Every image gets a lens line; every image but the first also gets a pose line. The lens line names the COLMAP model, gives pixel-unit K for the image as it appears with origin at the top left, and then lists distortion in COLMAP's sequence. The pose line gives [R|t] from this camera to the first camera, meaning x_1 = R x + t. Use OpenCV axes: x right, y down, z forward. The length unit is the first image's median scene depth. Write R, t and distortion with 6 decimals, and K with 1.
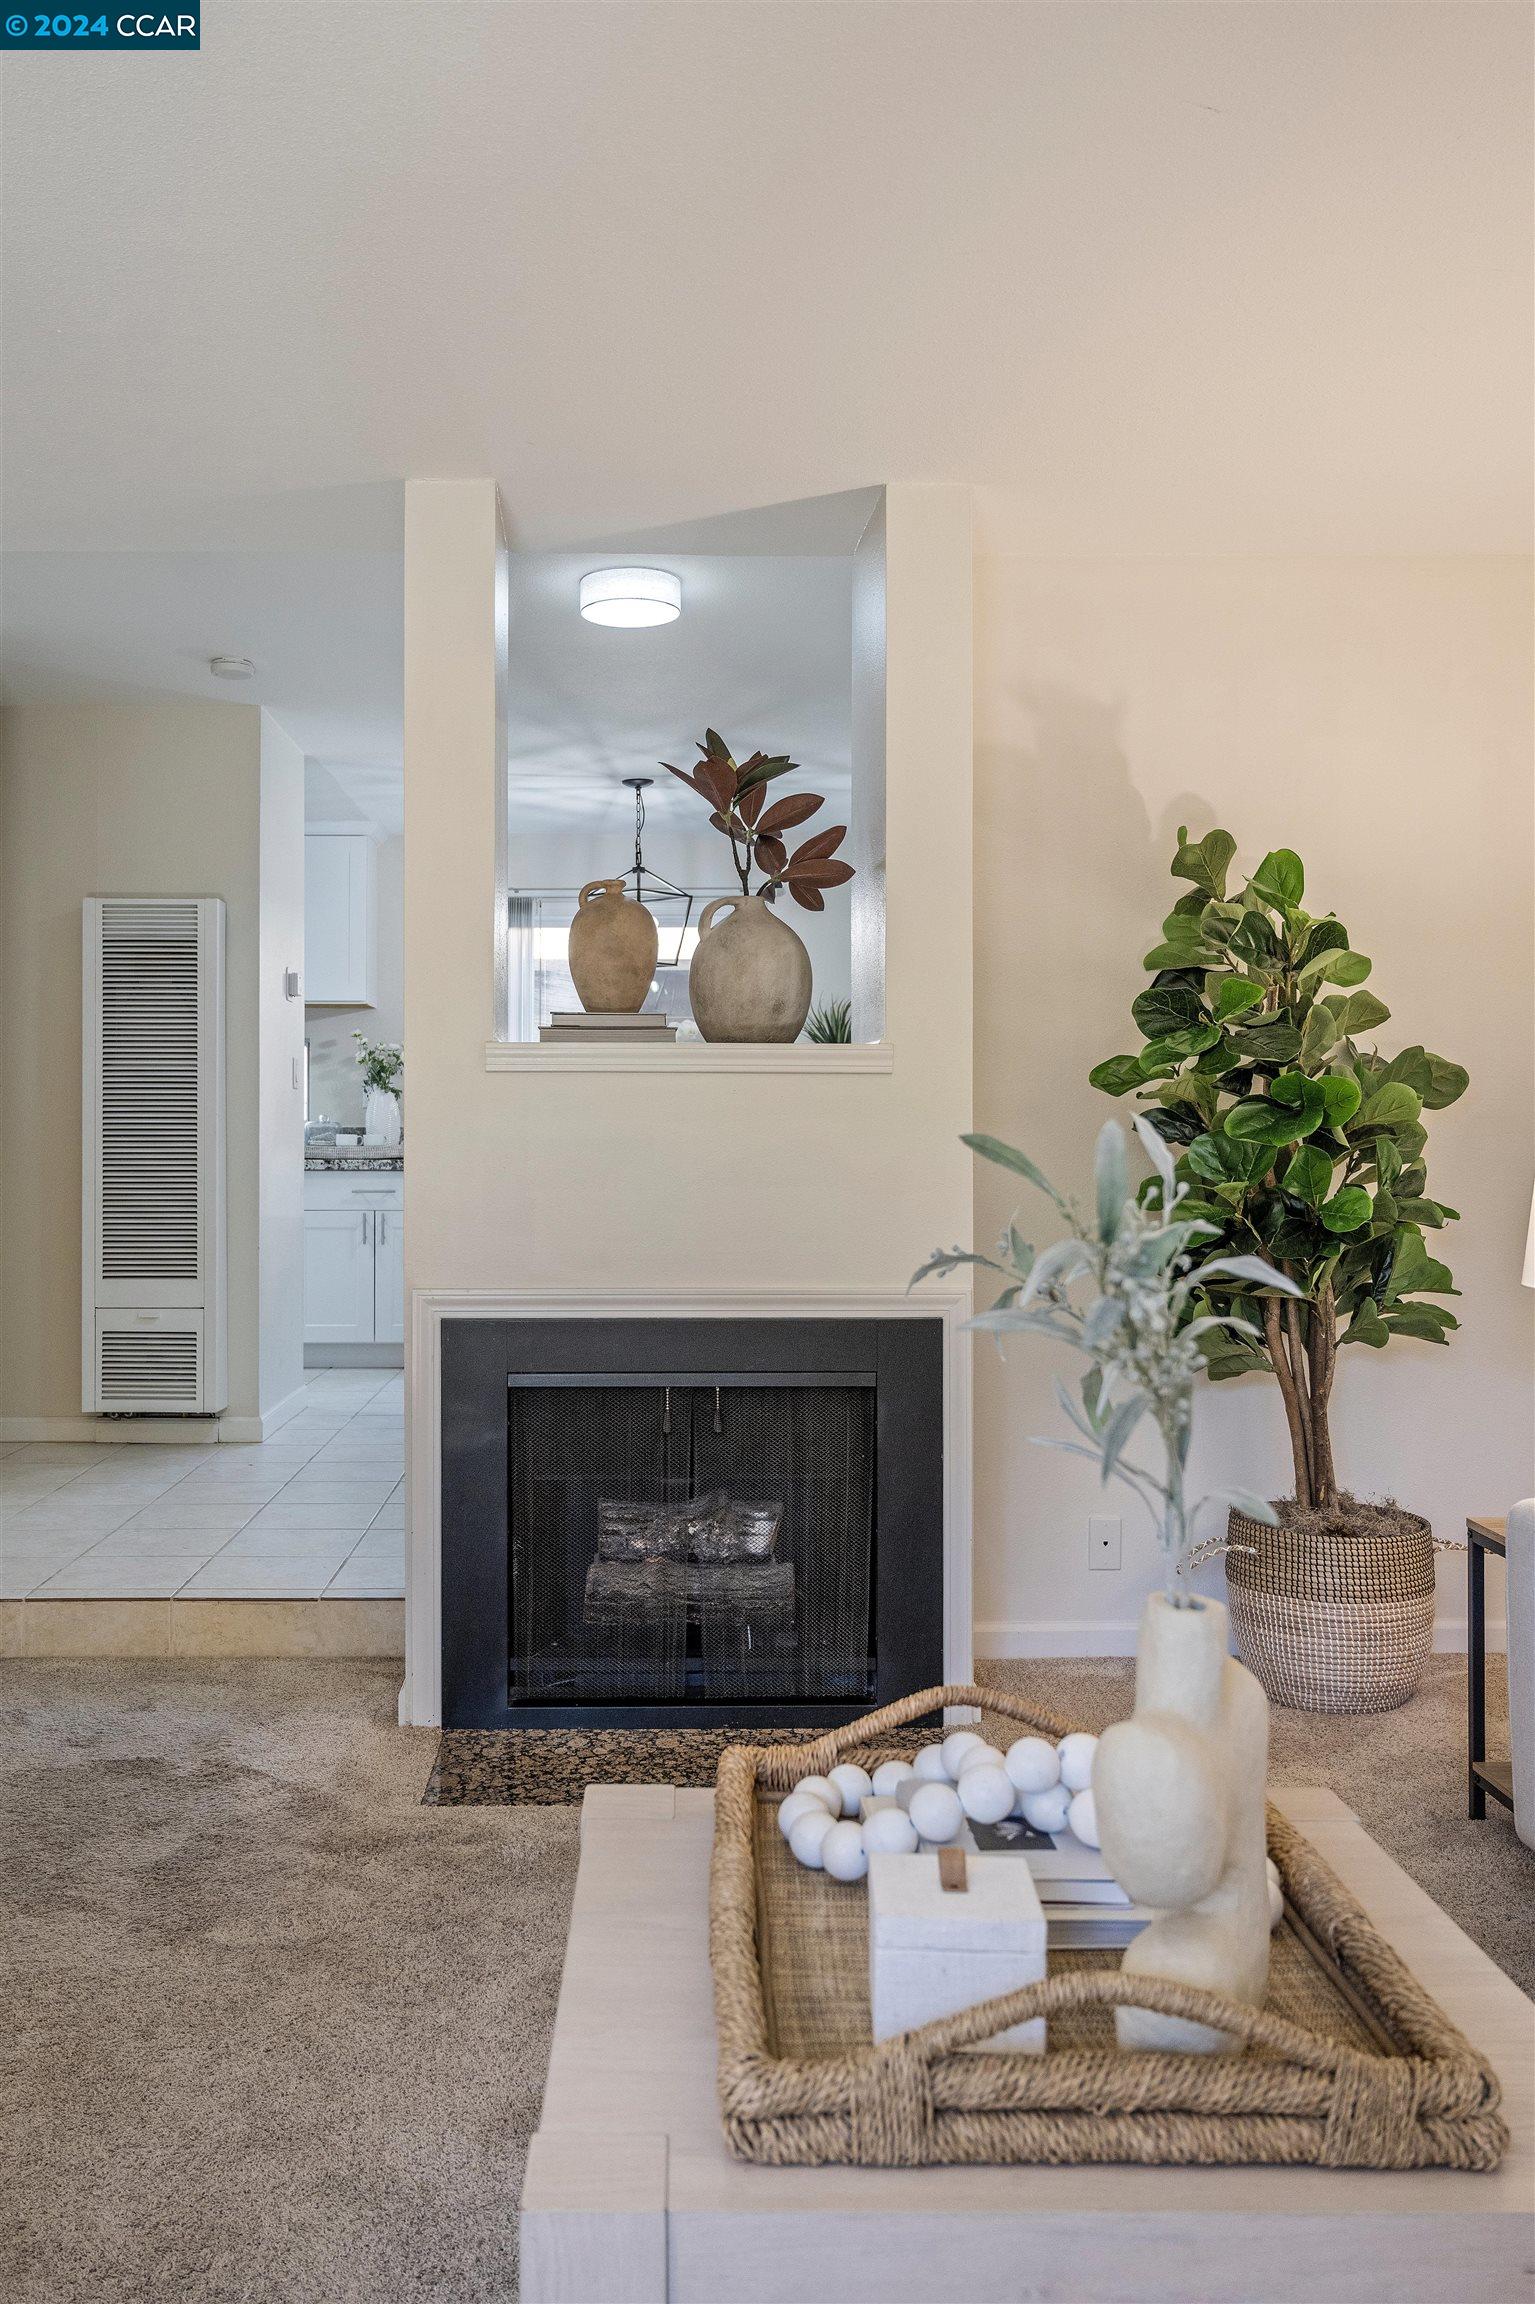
lens RADIAL K [[1810.8, 0, 548.2], [0, 1810.8, 1065.1], [0, 0, 1]] dist [-0.008558, 0.005614]
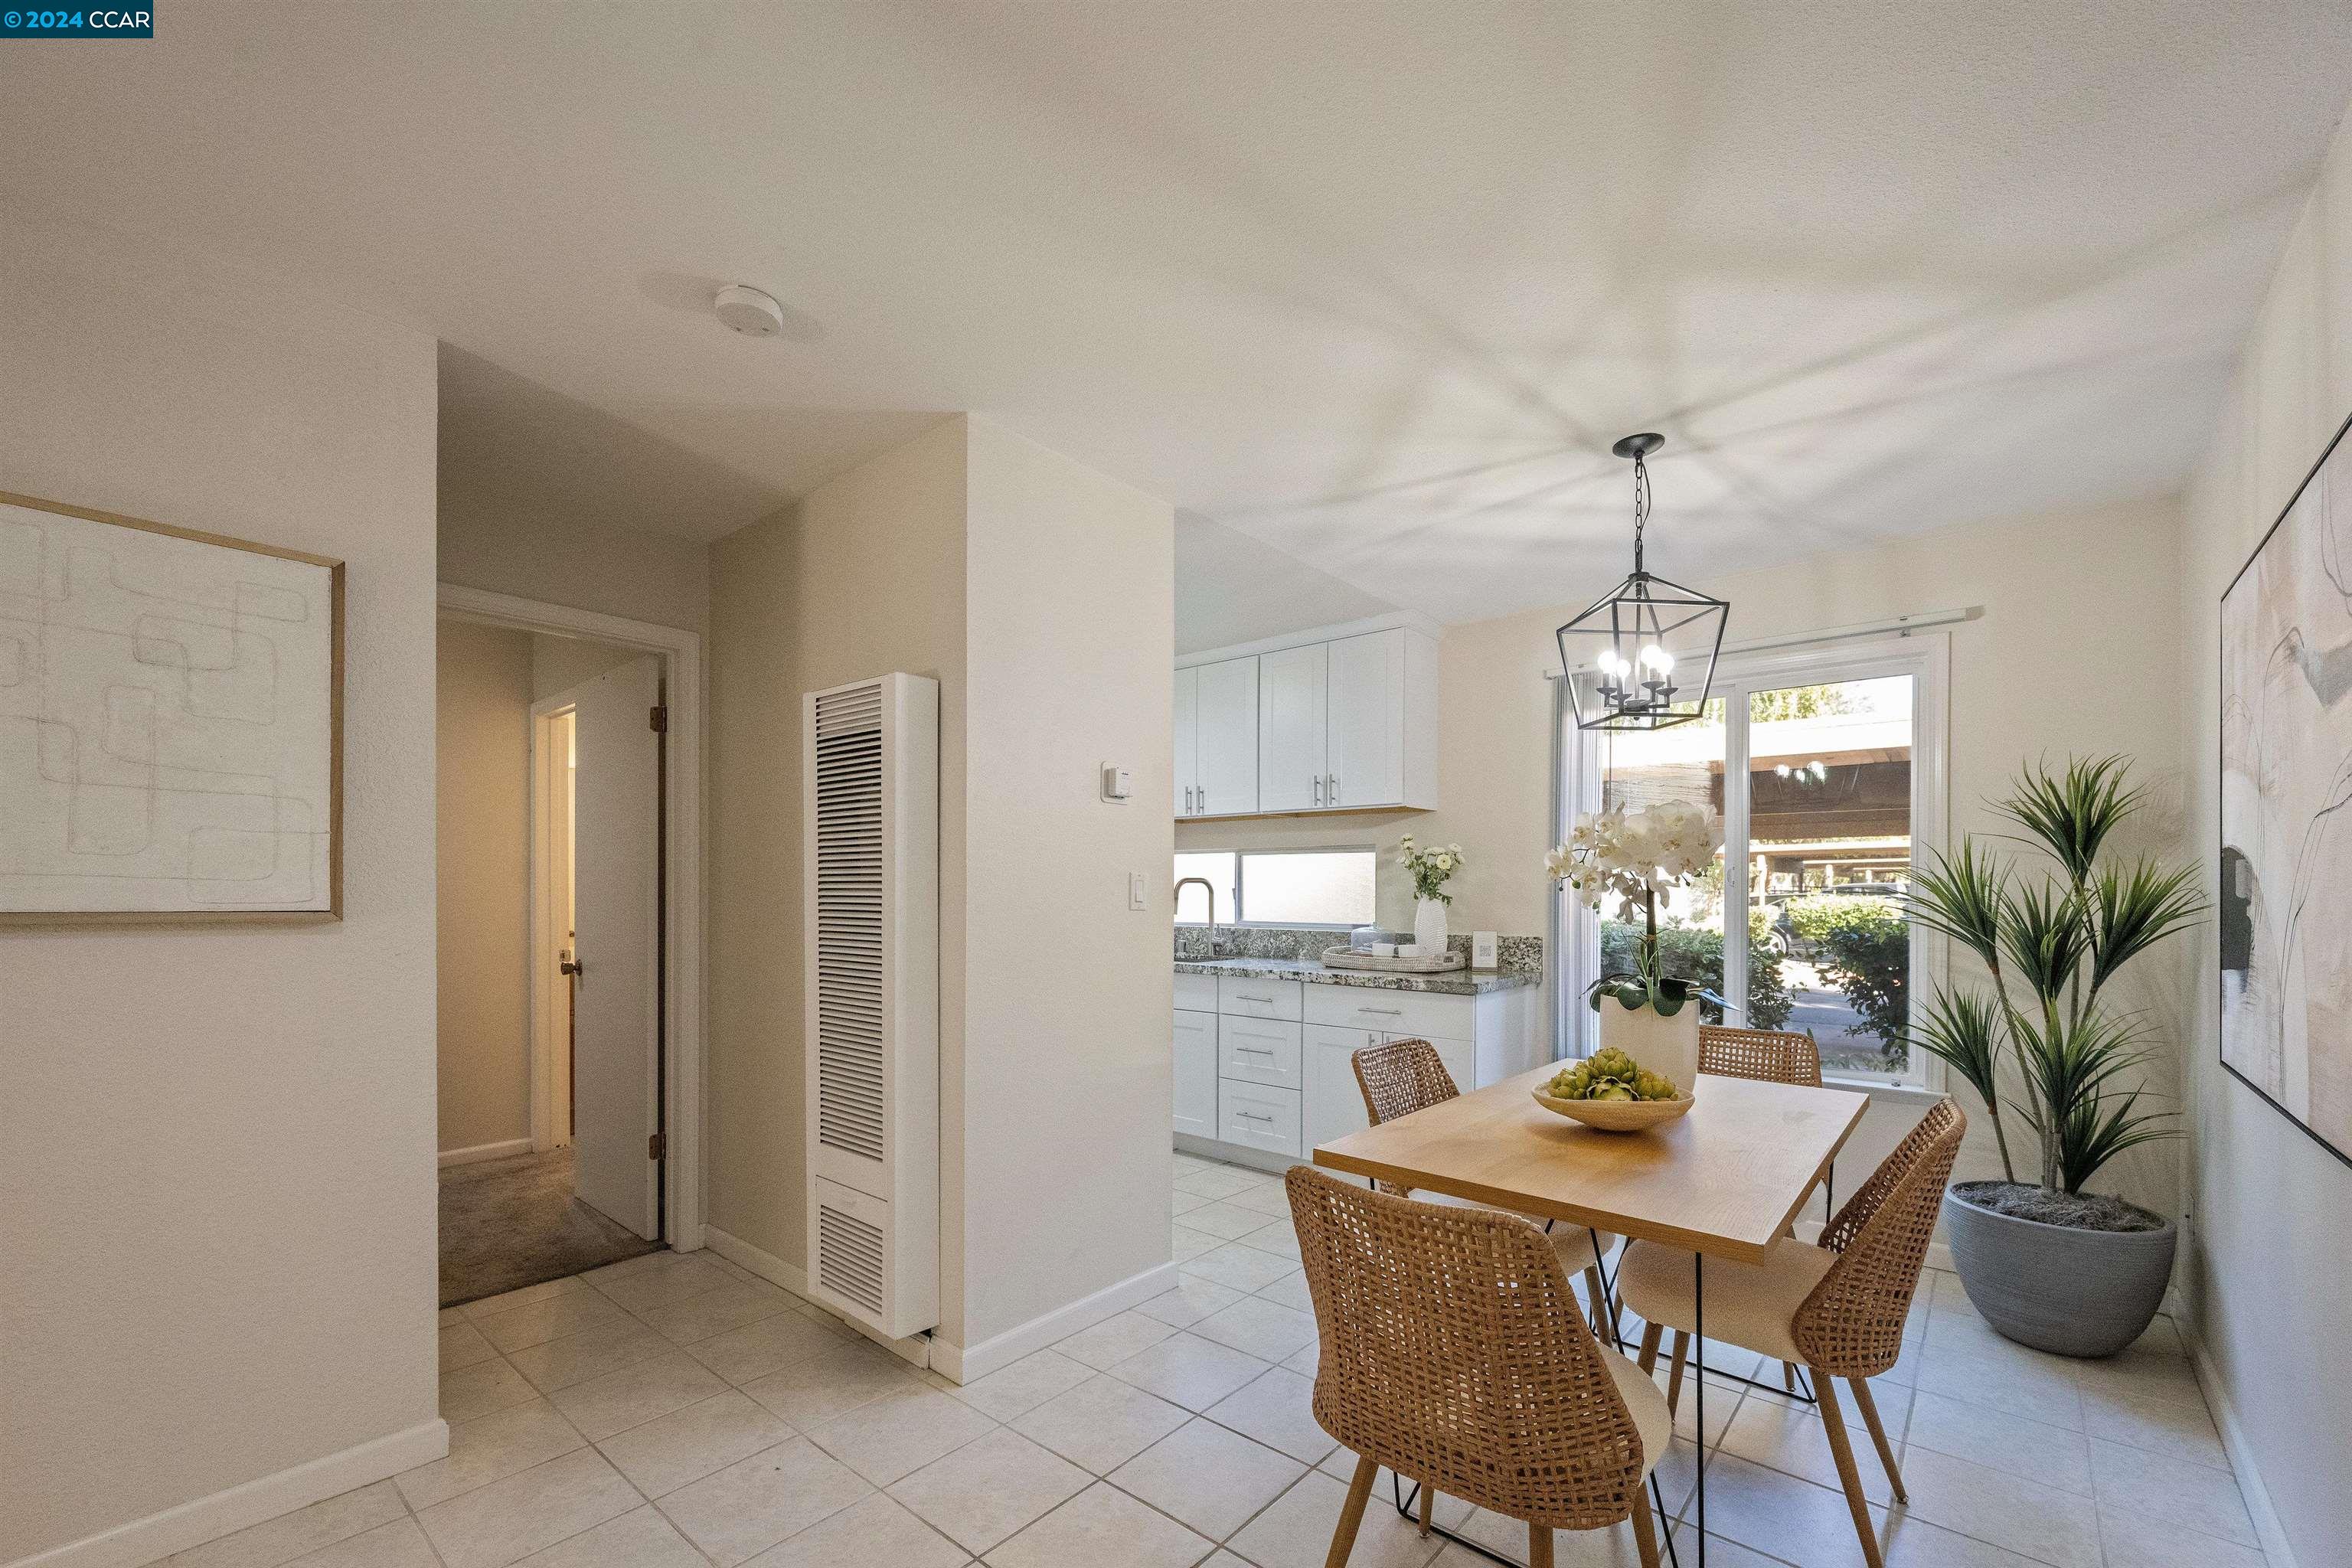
lens RADIAL K [[949.4, 0, 1192.9], [0, 949.4, 891.8], [0, 0, 1]] dist [0.001146, -0.000397]
pose [[0.795822, -0.004555, -0.605513, 0.277580], [0.023899, 0.999429, 0.023892, -0.009295], [0.605059, -0.033485, 0.795476, 1.314026]]
